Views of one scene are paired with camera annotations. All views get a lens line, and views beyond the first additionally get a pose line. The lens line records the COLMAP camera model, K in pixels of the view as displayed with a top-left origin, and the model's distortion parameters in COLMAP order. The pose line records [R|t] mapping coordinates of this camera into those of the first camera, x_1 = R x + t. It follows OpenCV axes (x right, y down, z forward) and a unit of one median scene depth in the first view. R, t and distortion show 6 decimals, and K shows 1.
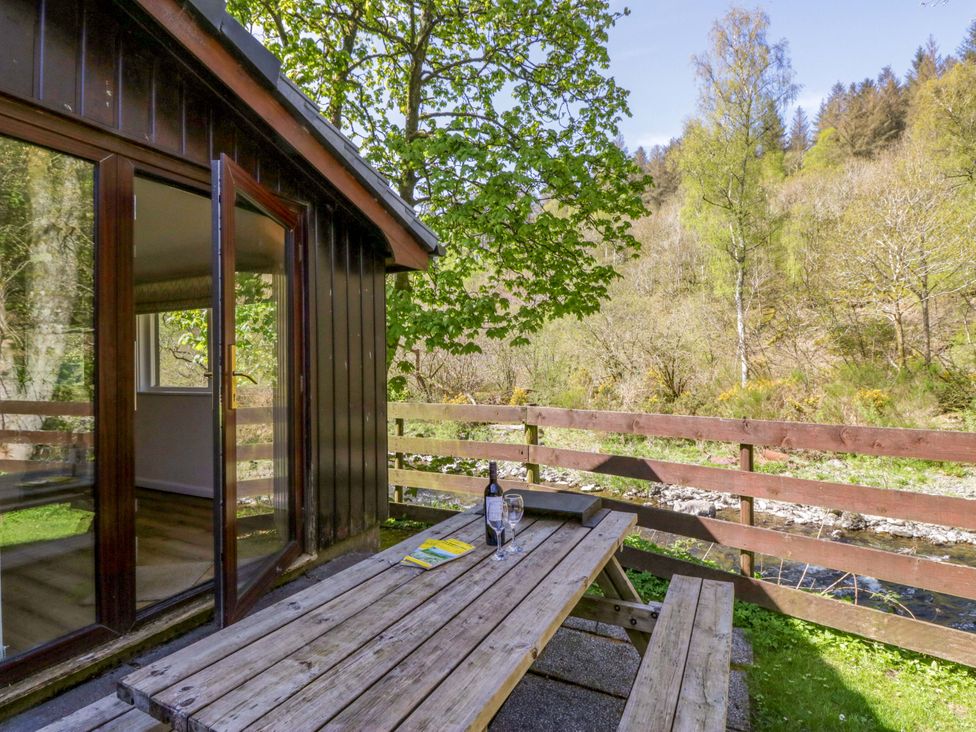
lens RADIAL K [[501.8, 0, 502.7], [0, 501.8, 355.8], [0, 0, 1]] dist [-0.000899, -0.011256]
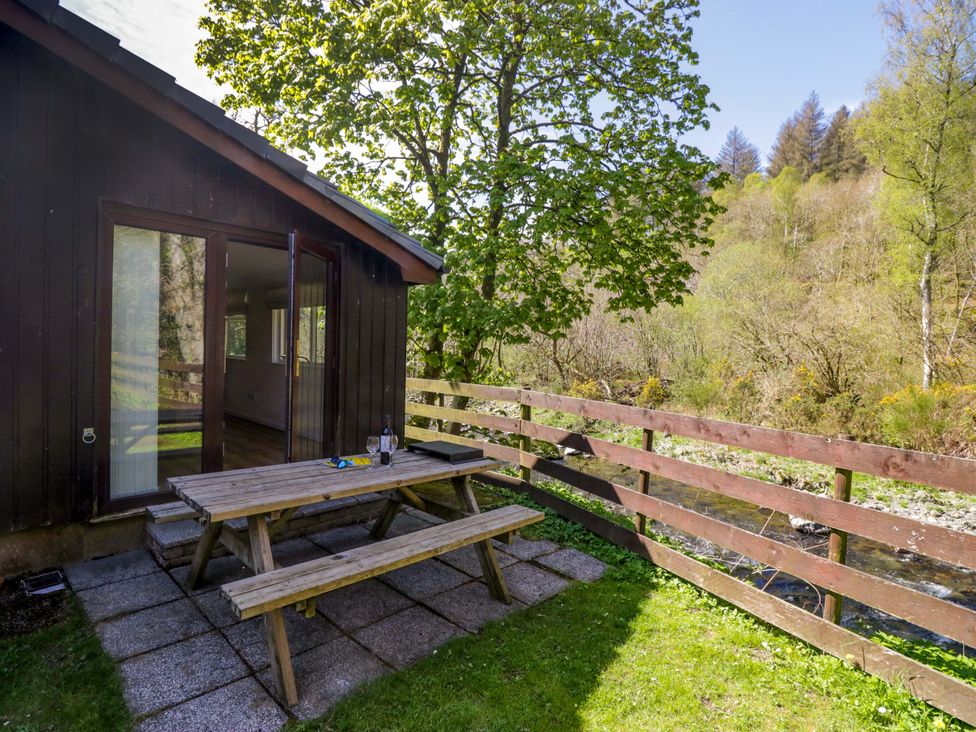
lens RADIAL K [[501.8, 0, 502.7], [0, 501.8, 355.8], [0, 0, 1]] dist [-0.000899, -0.011256]
pose [[0.952880, 0.044793, -0.300022, 0.164722], [-0.035537, 0.998711, 0.036239, -0.011505], [0.301258, -0.023870, 0.953244, -0.091560]]
